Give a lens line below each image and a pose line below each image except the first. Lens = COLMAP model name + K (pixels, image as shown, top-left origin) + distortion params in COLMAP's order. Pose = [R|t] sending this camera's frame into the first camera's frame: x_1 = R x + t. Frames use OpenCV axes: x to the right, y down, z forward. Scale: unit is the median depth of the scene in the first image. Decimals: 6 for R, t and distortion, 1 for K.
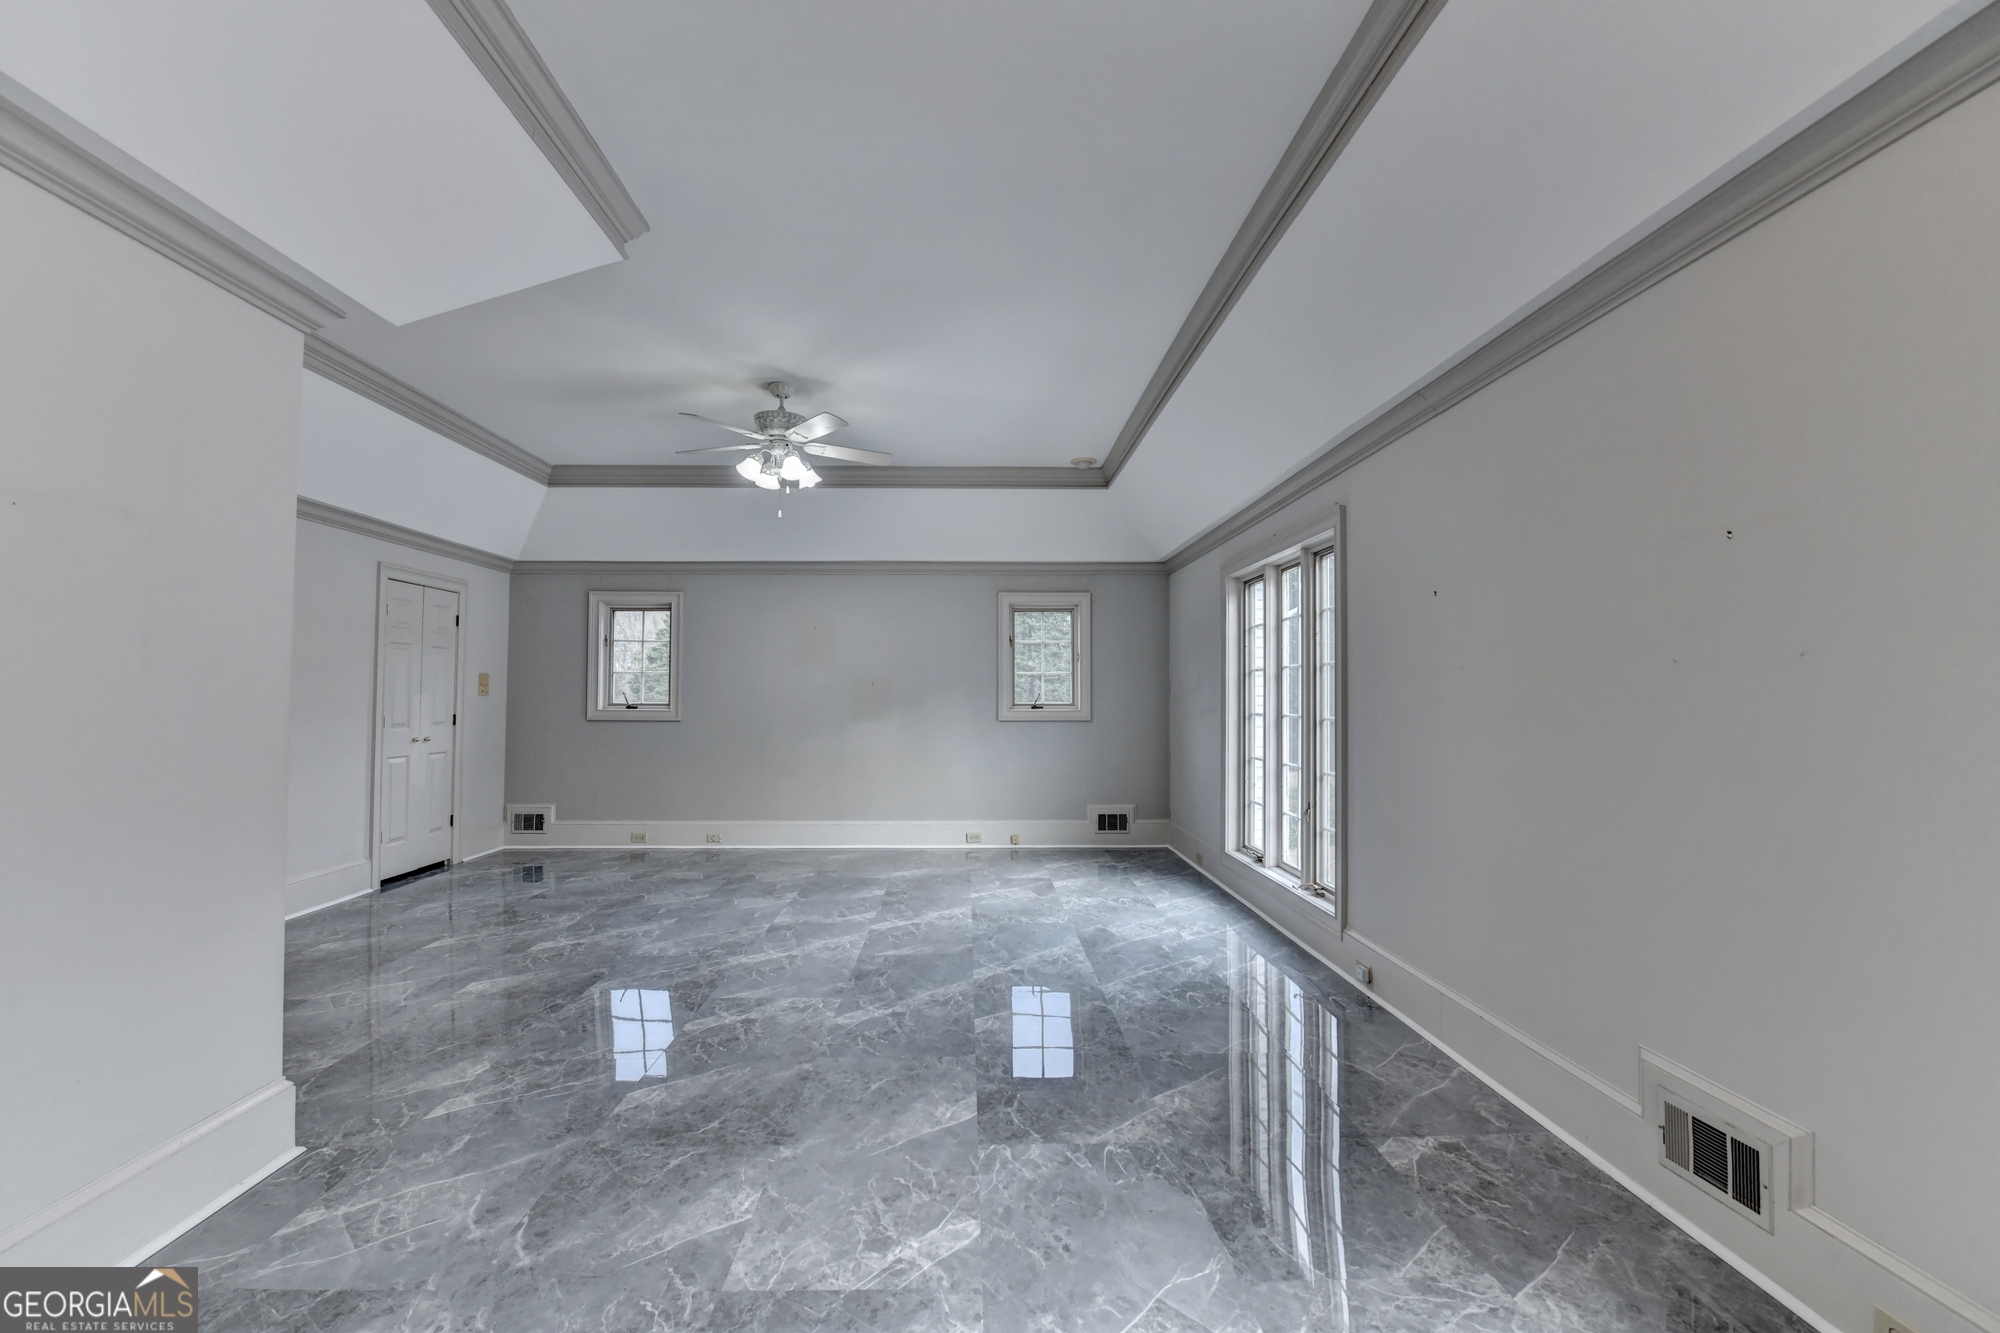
lens RADIAL K [[808.5, 0, 976.4], [0, 808.5, 691.9], [0, 0, 1]] dist [-0.021489, -0.000216]
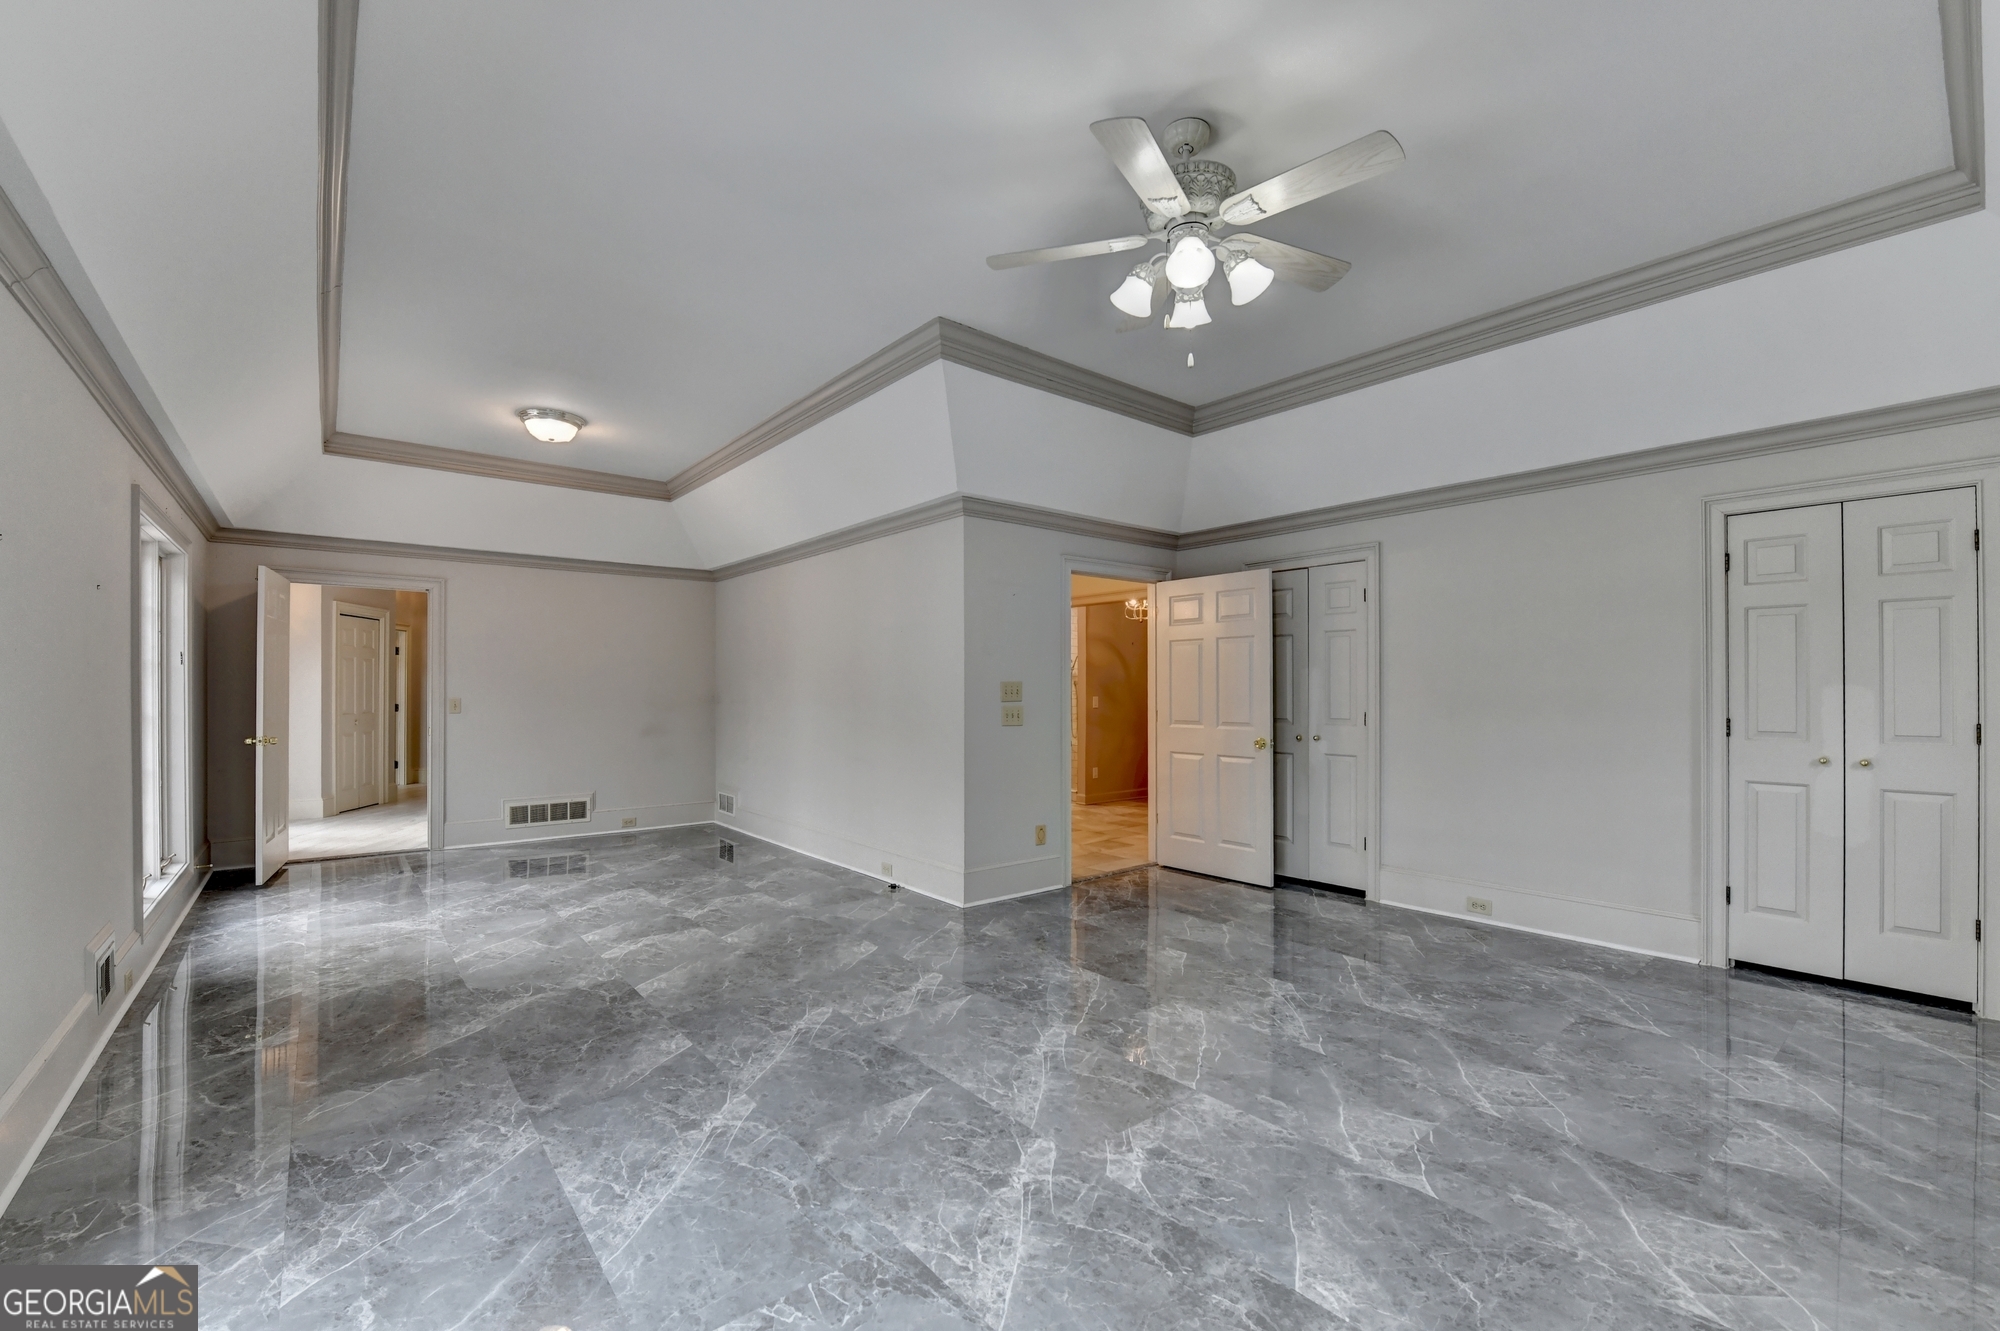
lens RADIAL K [[823.1, 0, 990.8], [0, 823.1, 681.4], [0, 0, 1]] dist [-0.019441, -0.001078]
pose [[-0.784493, -0.006602, -0.620103, 0.287137], [0.003303, 0.999885, -0.014823, 0.011222], [0.620129, -0.013677, -0.784381, 1.802522]]
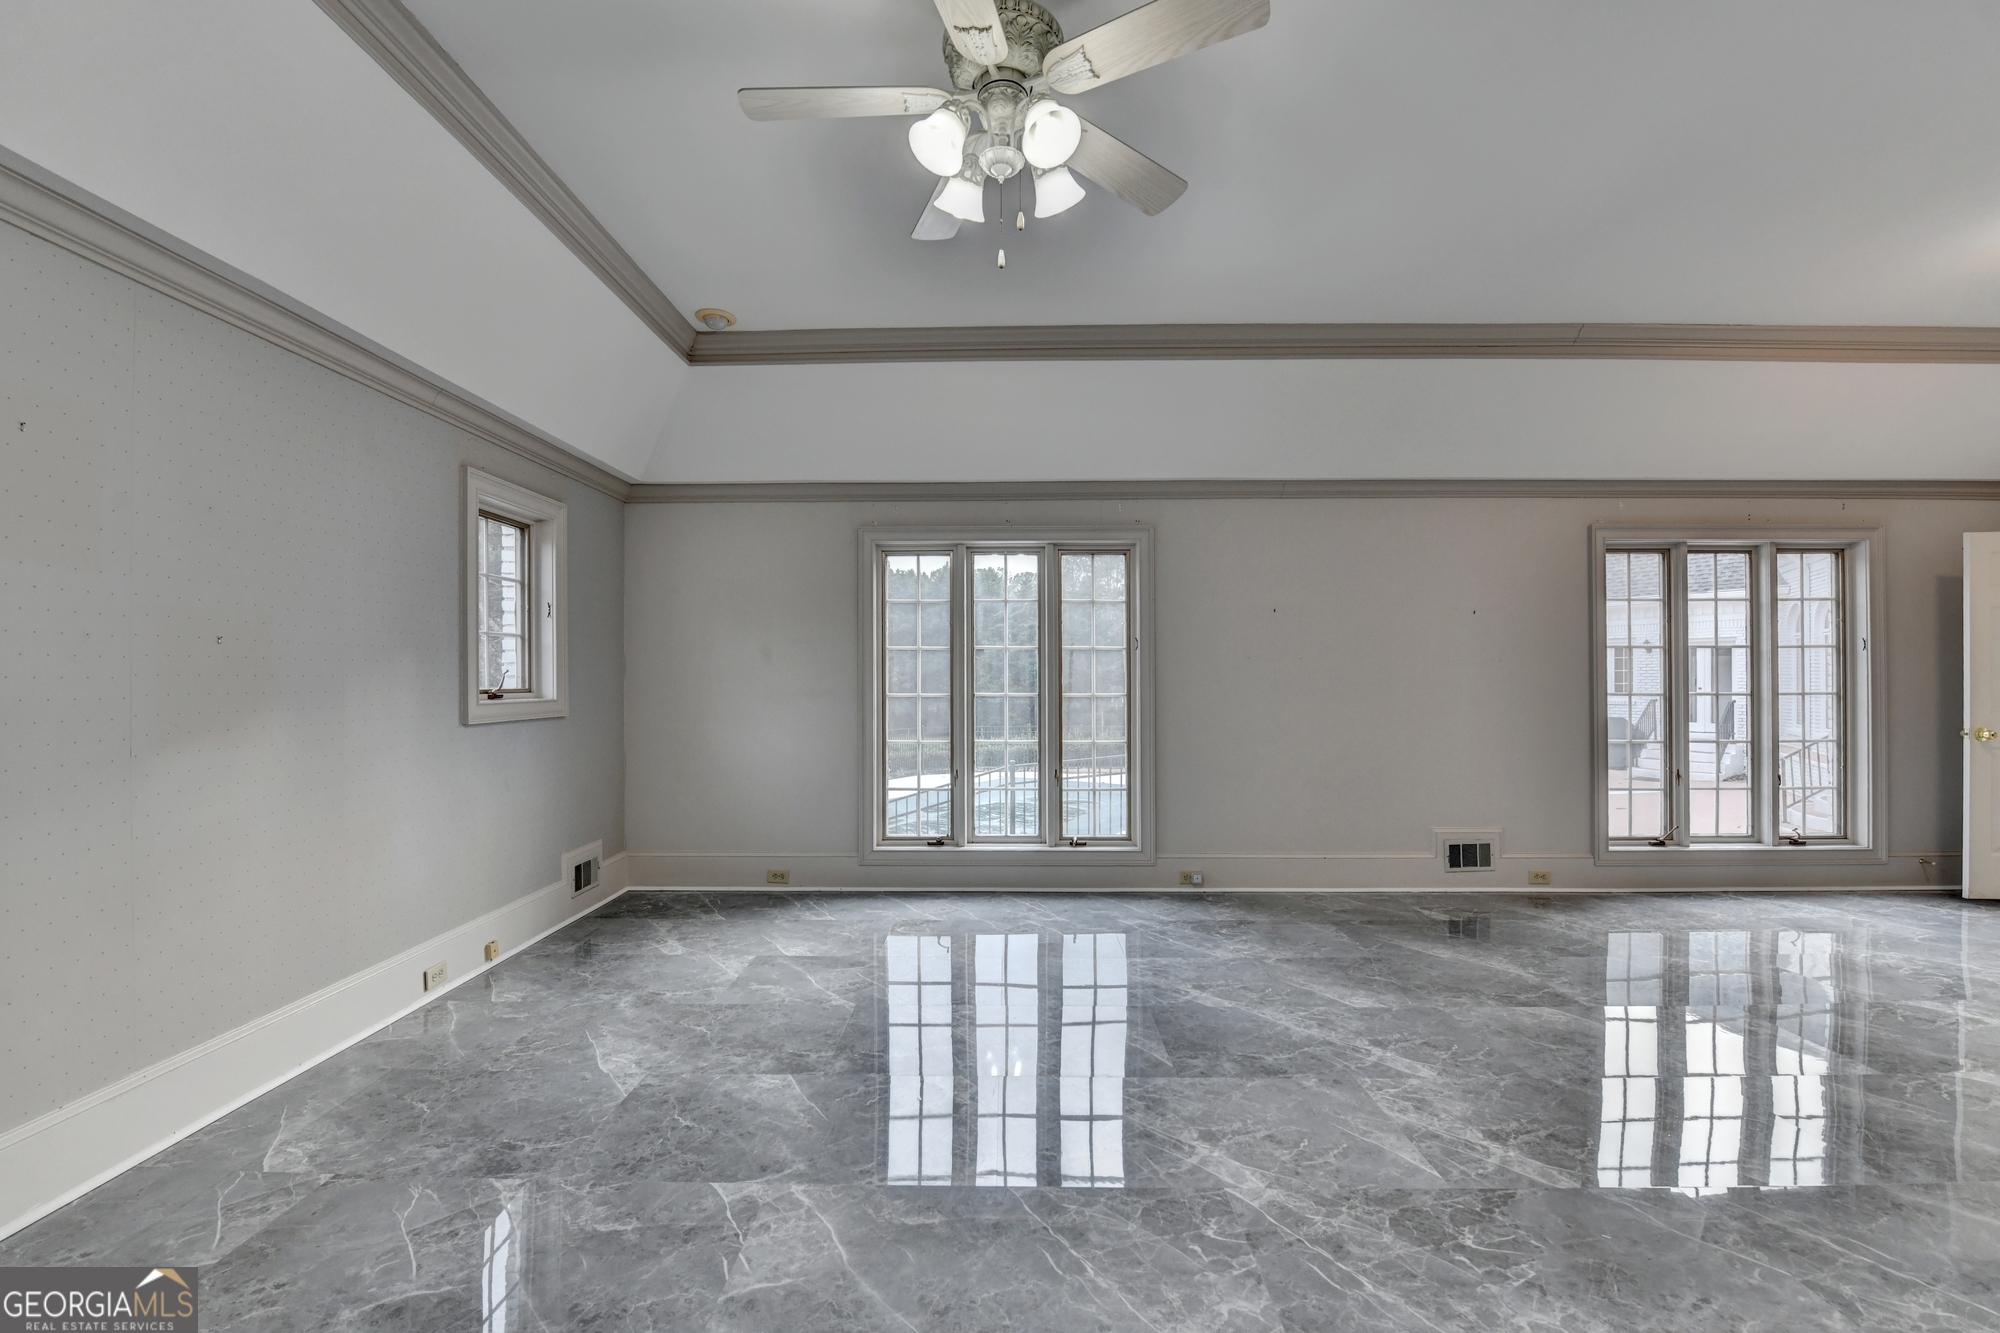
lens RADIAL K [[823.1, 0, 990.8], [0, 823.1, 682.4], [0, 0, 1]] dist [-0.019441, -0.001078]
pose [[0.030248, -0.006589, 0.999521, -0.926340], [-0.003606, 0.999971, 0.006701, 0.010302], [-0.999536, -0.003807, 0.030223, 1.313043]]
